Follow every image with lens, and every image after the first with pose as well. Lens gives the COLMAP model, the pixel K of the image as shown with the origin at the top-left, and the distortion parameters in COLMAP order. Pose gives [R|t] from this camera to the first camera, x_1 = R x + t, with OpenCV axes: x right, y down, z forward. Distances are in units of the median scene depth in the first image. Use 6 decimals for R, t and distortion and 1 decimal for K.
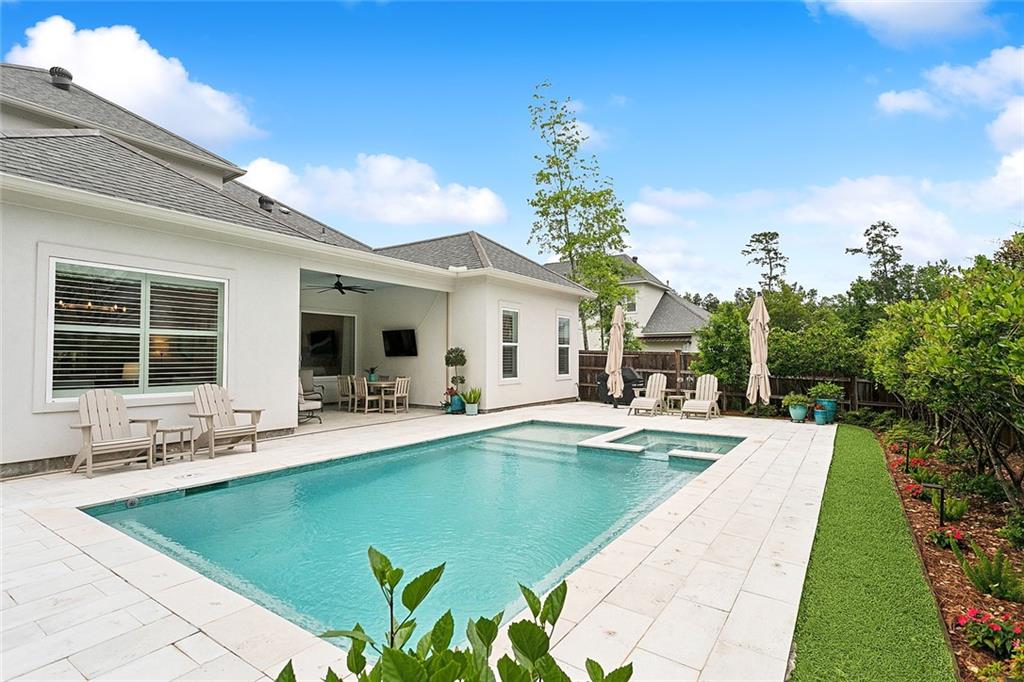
lens RADIAL K [[491.4, 0, 518.2], [0, 491.4, 340.0], [0, 0, 1]] dist [0.019245, 0.003593]
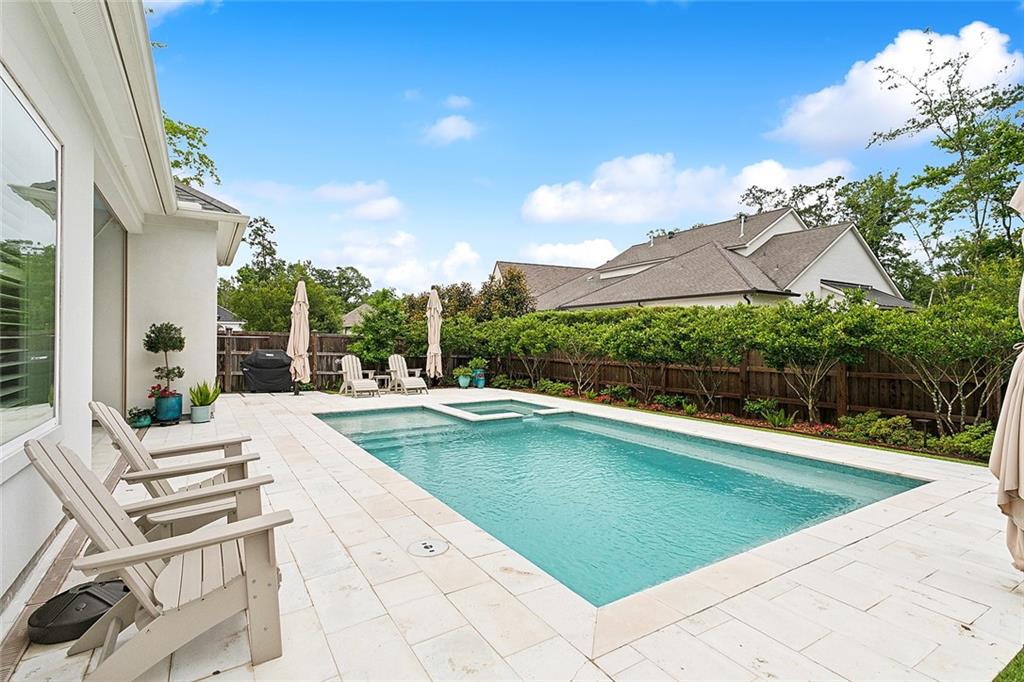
lens RADIAL K [[491.4, 0, 506.1], [0, 491.4, 341.8], [0, 0, 1]] dist [0.019245, 0.003593]
pose [[0.401935, -0.001026, 0.915668, -0.538709], [-0.037612, 0.999137, 0.017629, 0.011604], [-0.914895, -0.041526, 0.401549, 0.329147]]
